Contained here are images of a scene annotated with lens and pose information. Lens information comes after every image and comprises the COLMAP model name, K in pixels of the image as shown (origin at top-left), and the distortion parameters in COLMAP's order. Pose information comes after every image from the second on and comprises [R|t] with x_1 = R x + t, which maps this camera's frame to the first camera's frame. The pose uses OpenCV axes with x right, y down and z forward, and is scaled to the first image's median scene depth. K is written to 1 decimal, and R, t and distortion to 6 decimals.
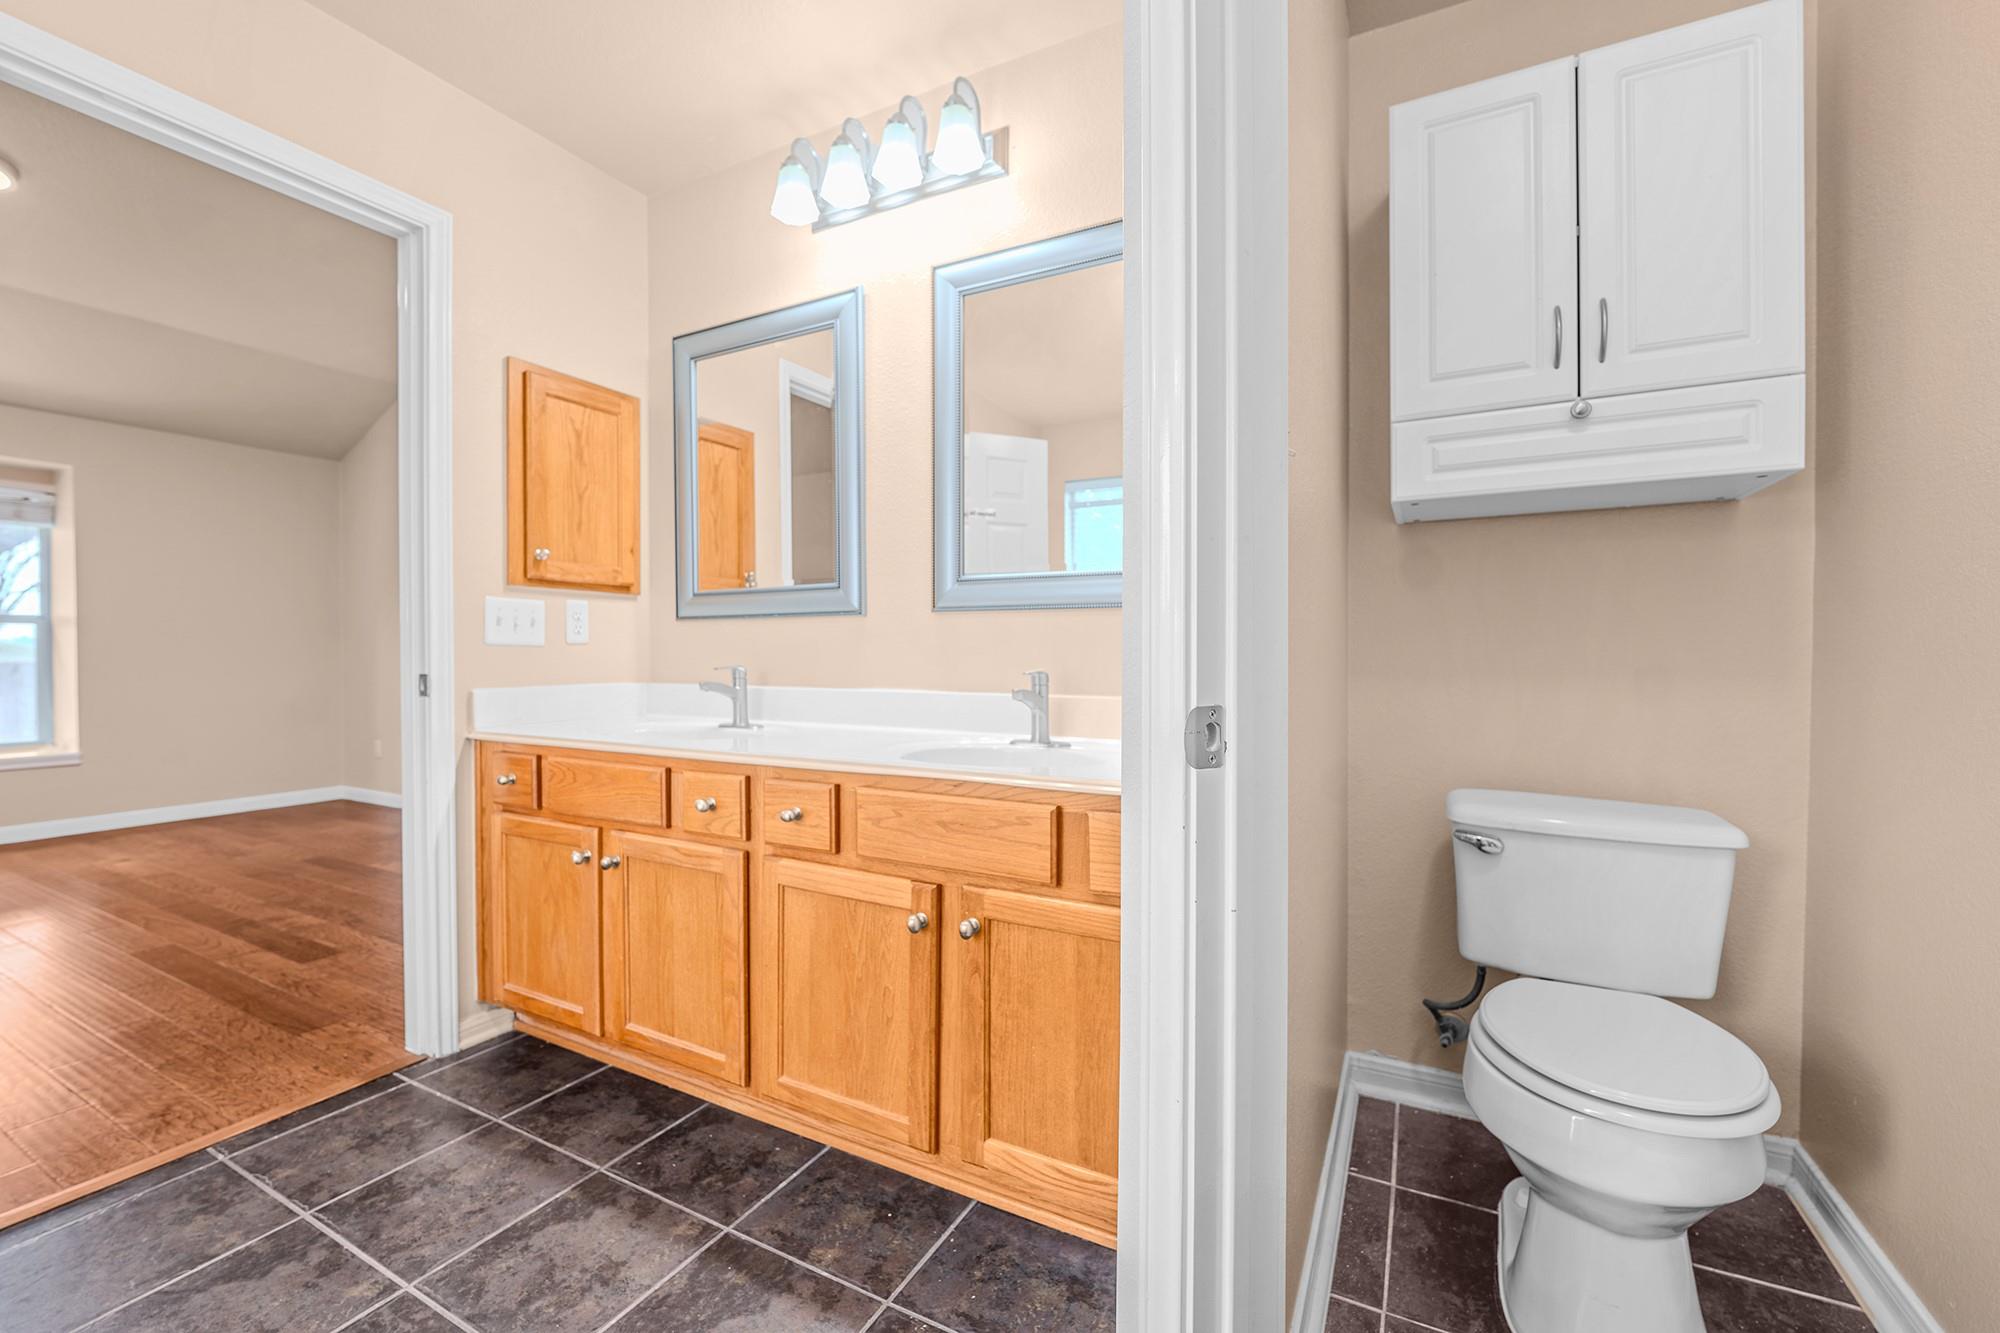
lens RADIAL K [[816.0, 0, 995.9], [0, 816.0, 665.0], [0, 0, 1]] dist [-0.002211, -0.000090]
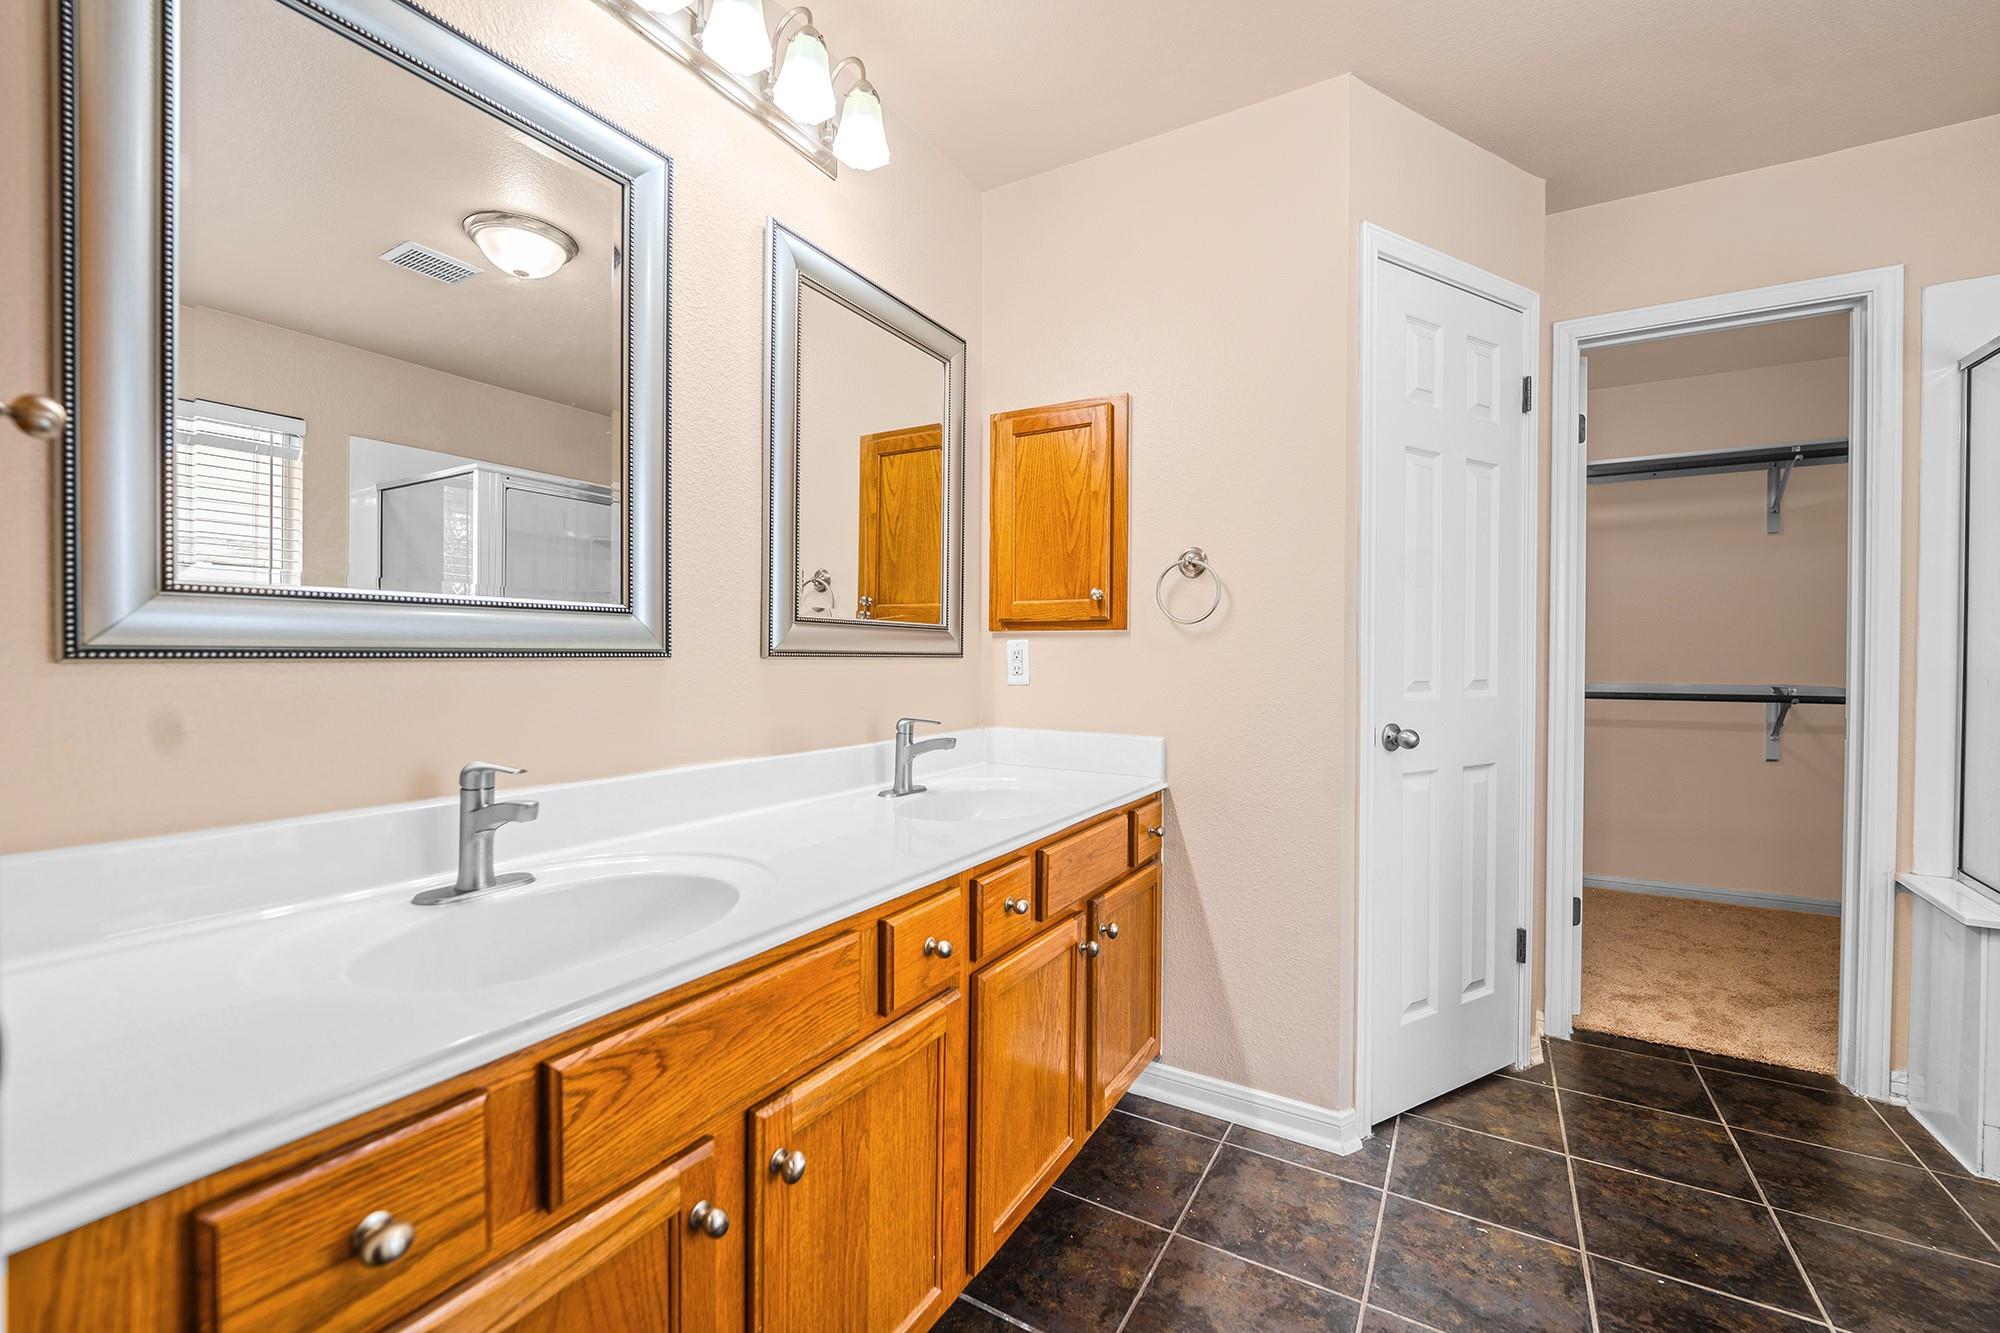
lens RADIAL K [[816.0, 0, 993.8], [0, 816.0, 663.0], [0, 0, 1]] dist [-0.002211, -0.000090]
pose [[0.042922, -0.008194, 0.999045, -1.049104], [0.004197, 0.999959, 0.008021, -0.079094], [-0.999070, 0.003849, 0.042955, 0.918626]]
